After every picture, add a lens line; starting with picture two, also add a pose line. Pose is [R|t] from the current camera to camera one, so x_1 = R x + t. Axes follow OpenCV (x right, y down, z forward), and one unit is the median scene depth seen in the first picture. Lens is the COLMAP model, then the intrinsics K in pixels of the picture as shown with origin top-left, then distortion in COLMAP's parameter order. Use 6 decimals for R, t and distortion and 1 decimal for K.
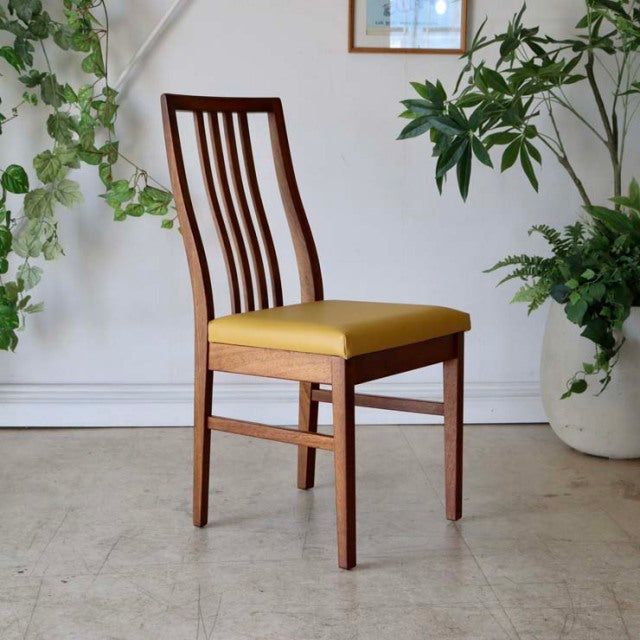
lens RADIAL K [[1216.5, 0, 325.0], [0, 1216.5, 319.6], [0, 0, 1]] dist [0.039227, 0.000000]
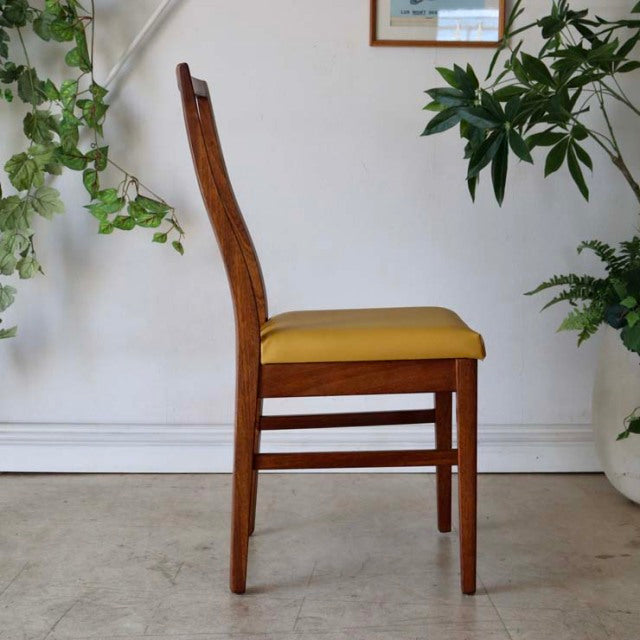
lens RADIAL K [[1216.5, 0, 331.4], [0, 1216.5, 313.8], [0, 0, 1]] dist [0.039227, 0.000000]
pose [[0.999129, 0.002511, -0.041651, 0.031295], [-0.004798, 0.998480, -0.054911, 0.024330], [0.041450, 0.055063, 0.997622, 0.146227]]
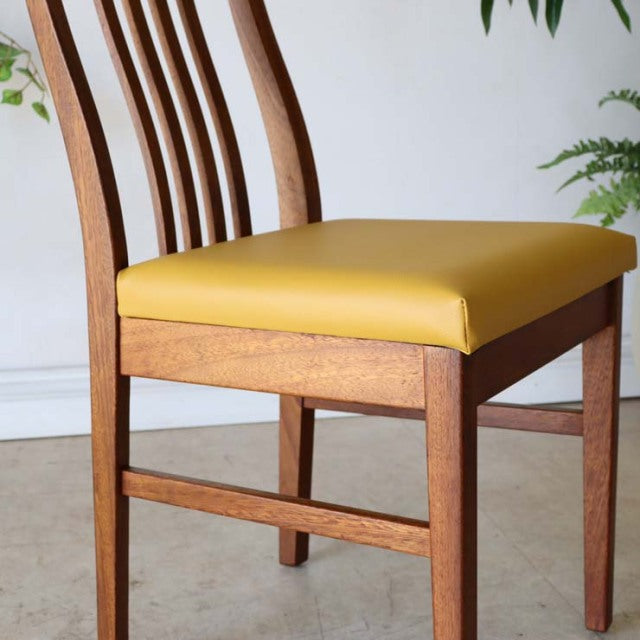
lens RADIAL K [[1216.5, 0, 326.2], [0, 1216.5, 322.1], [0, 0, 1]] dist [0.039227, 0.000000]
pose [[0.991561, -0.043197, 0.122232, -0.060284], [0.035354, 0.997218, 0.065625, -0.006067], [-0.124726, -0.060750, 0.990330, 0.428343]]
